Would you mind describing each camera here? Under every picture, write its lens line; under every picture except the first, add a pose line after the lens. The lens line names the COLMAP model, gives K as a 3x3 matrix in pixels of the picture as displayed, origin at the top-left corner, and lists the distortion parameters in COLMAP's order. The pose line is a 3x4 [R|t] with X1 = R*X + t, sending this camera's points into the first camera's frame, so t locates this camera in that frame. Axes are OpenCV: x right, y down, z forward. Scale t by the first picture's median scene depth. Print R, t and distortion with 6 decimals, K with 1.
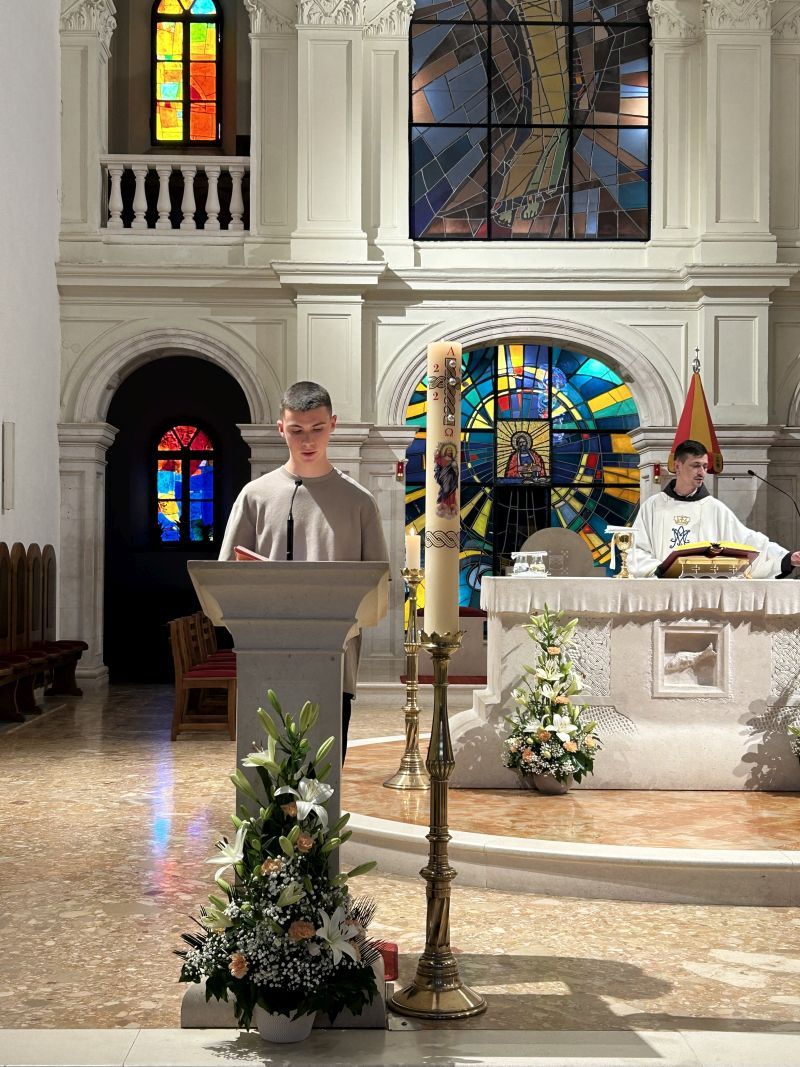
lens RADIAL K [[1509.2, 0, 400.0], [0, 1509.2, 533.5], [0, 0, 1]] dist [0.170811, -0.536523]
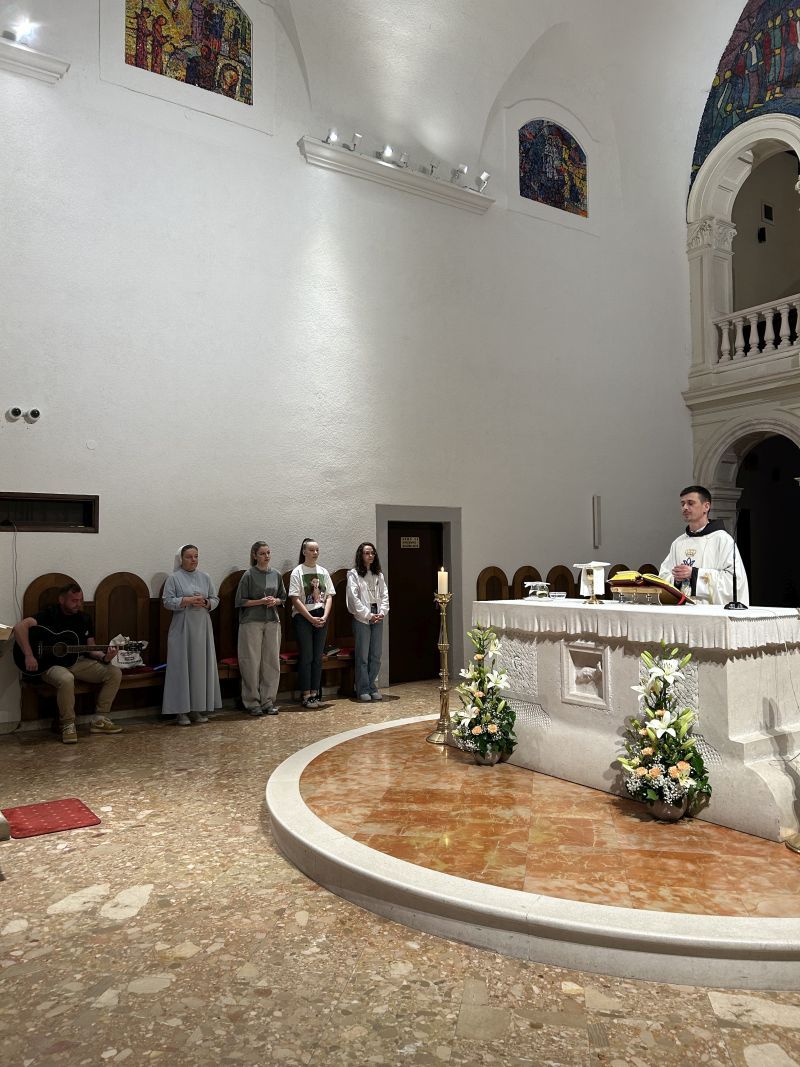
lens RADIAL K [[803.4, 0, 400.0], [0, 803.4, 533.5], [0, 0, 1]] dist [0.005405, 0.001835]
pose [[0.534963, -0.041556, -0.843853, 0.627177], [0.027432, 0.999117, -0.031811, -0.011364], [0.844430, -0.006131, 0.535630, 0.515477]]
